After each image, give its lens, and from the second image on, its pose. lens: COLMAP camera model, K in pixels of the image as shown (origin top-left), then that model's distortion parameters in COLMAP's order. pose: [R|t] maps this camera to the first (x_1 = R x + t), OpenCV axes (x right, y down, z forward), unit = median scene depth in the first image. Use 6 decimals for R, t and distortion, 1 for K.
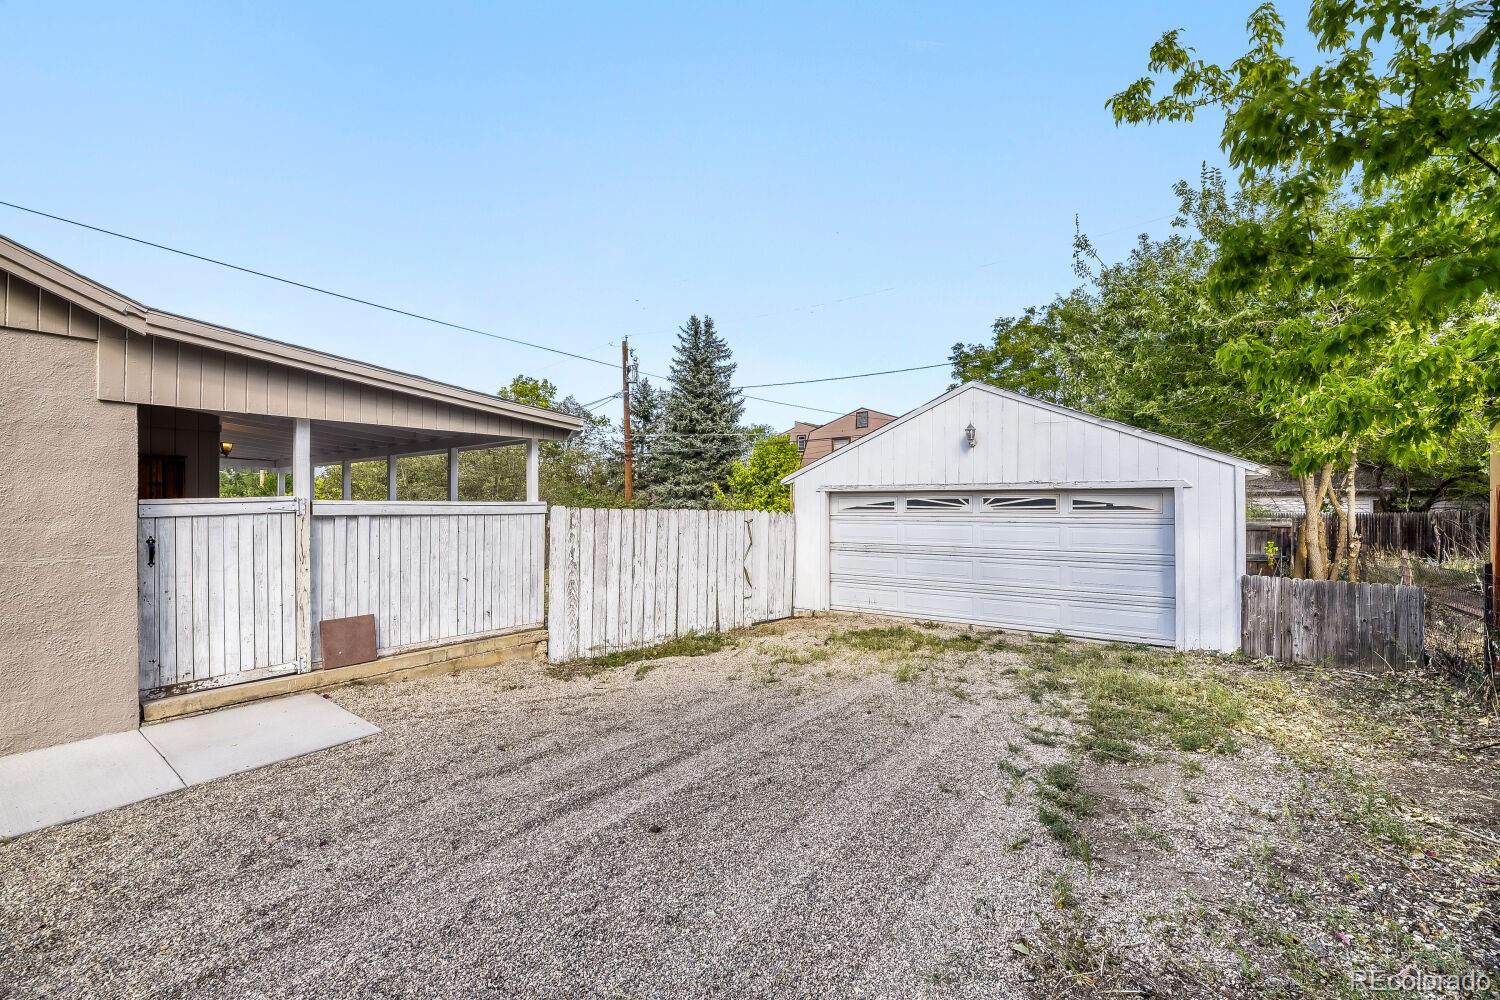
lens RADIAL K [[604.8, 0, 750.9], [0, 604.8, 508.3], [0, 0, 1]] dist [0.009475, -0.001569]
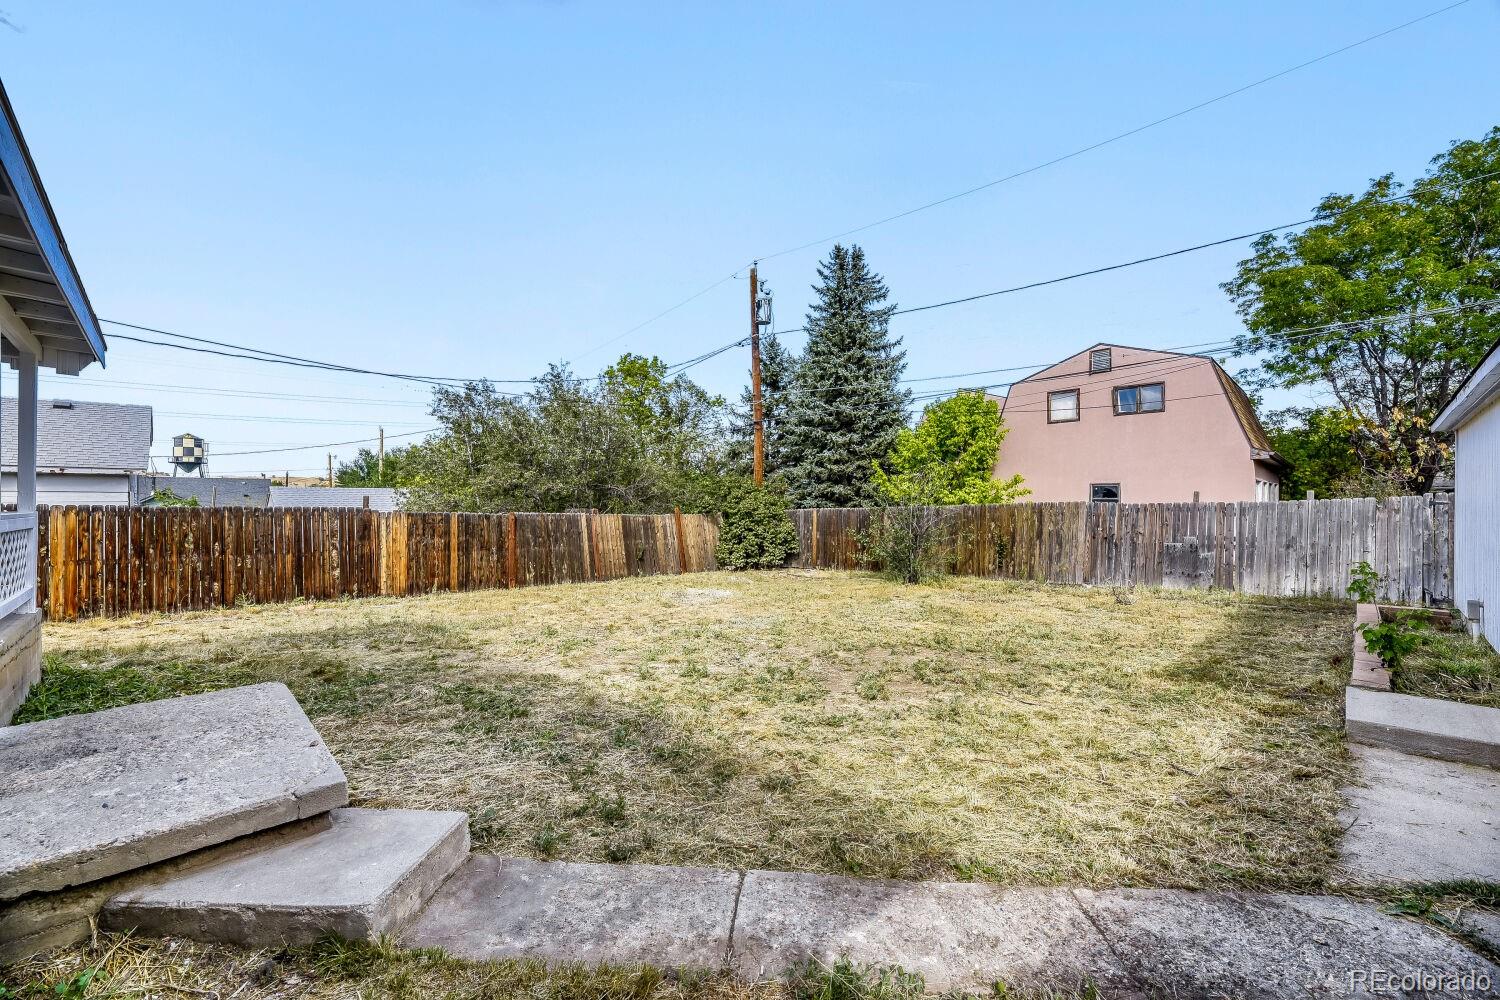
lens RADIAL K [[604.8, 0, 752.0], [0, 604.8, 497.1], [0, 0, 1]] dist [0.009475, -0.001569]
pose [[0.984743, -0.003320, -0.173986, -0.072103], [-0.000654, 0.999740, -0.022776, 0.018129], [0.174016, 0.022543, 0.984485, 0.242516]]
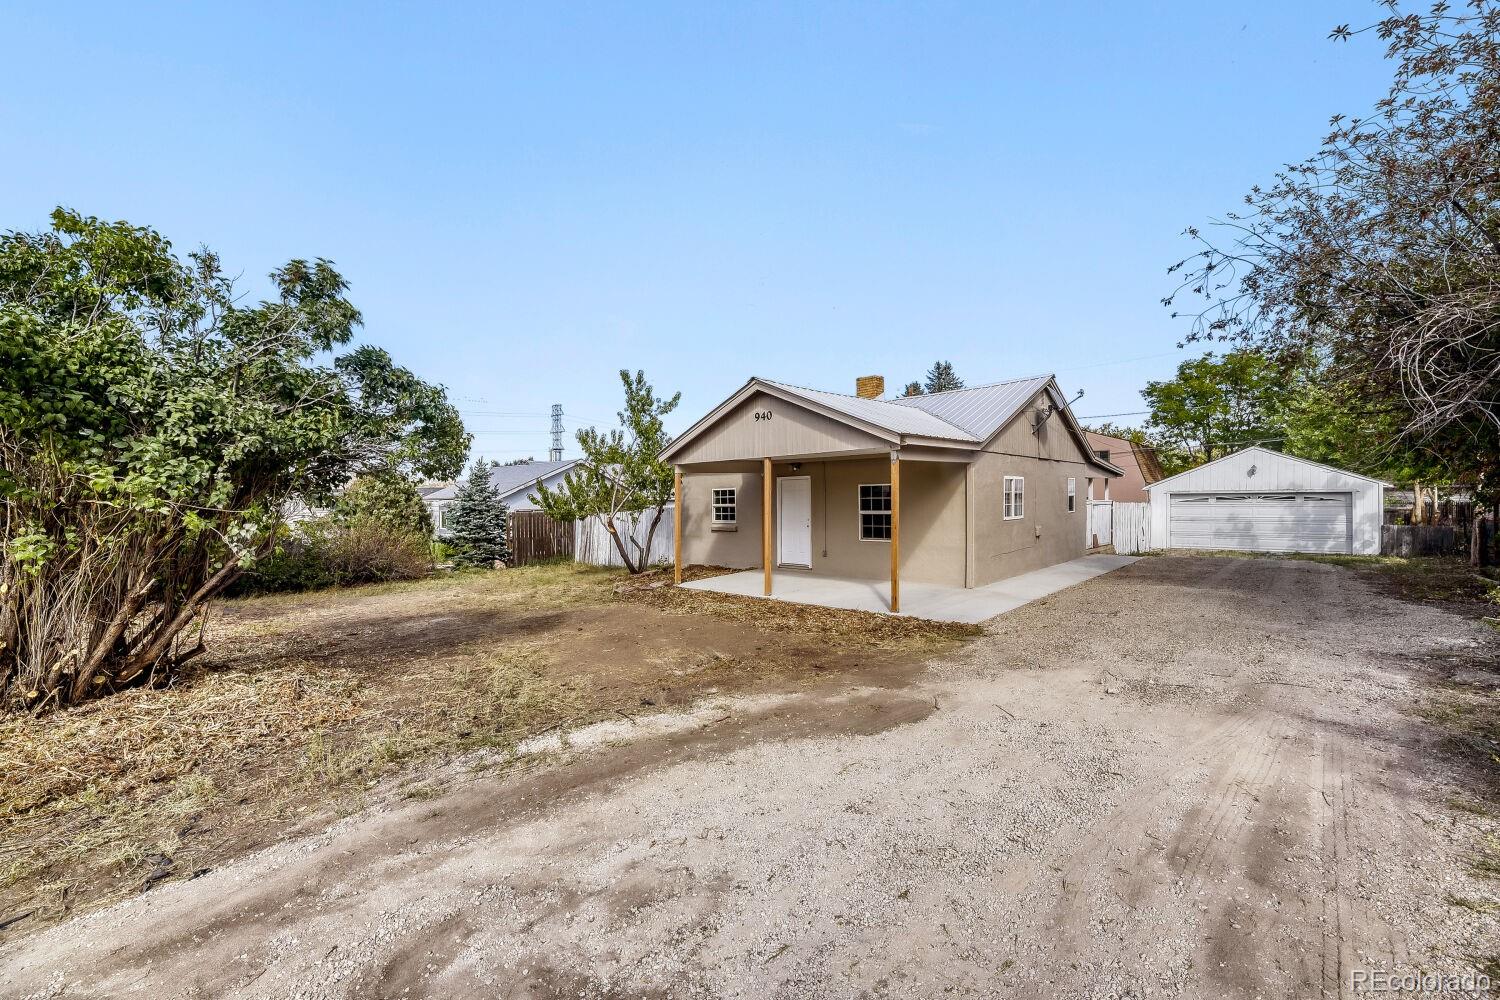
lens RADIAL K [[604.8, 0, 755.9], [0, 604.8, 508.2], [0, 0, 1]] dist [0.009475, -0.001569]
pose [[0.992954, -0.005457, -0.118372, -0.358518], [0.006975, 0.999899, 0.012407, -0.003813], [0.118292, -0.013145, 0.992892, -0.444013]]
